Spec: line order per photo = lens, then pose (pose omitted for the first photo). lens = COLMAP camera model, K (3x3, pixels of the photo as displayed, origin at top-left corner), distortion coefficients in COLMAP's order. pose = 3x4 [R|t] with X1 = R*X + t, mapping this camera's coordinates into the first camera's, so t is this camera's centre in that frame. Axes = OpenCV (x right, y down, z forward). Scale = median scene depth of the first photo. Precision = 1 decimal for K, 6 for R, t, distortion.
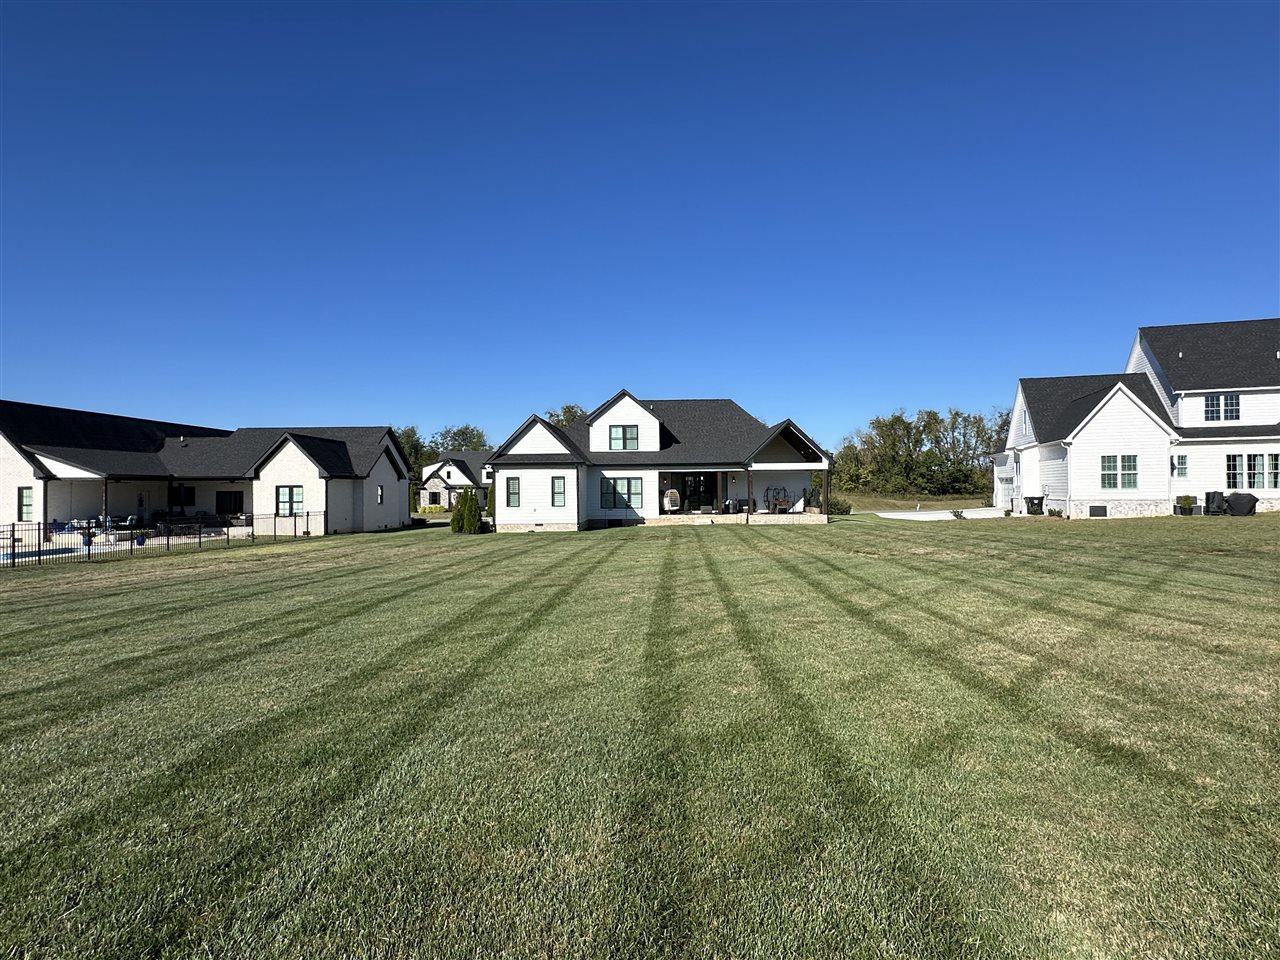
lens RADIAL K [[678.6, 0, 642.9], [0, 678.6, 483.8], [0, 0, 1]] dist [-0.001362, 0.000025]
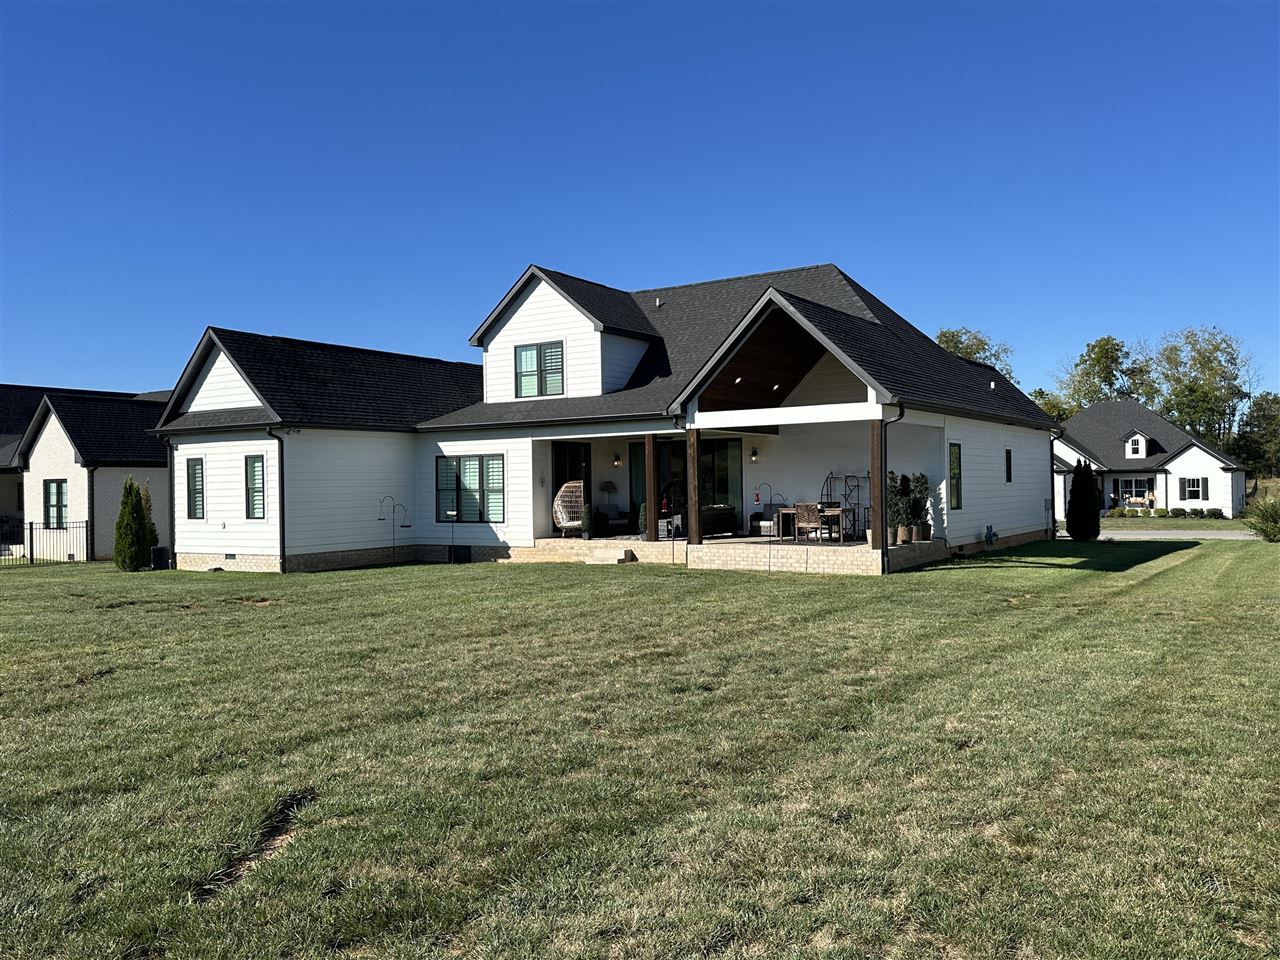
lens RADIAL K [[1003.3, 0, 637.6], [0, 1003.3, 484.8], [0, 0, 1]] dist [0.010096, 0.001045]
pose [[0.871605, -0.005538, -0.490177, 0.400540], [0.012646, 0.999857, 0.011189, 0.004622], [0.490045, -0.015951, 0.871551, 0.463051]]
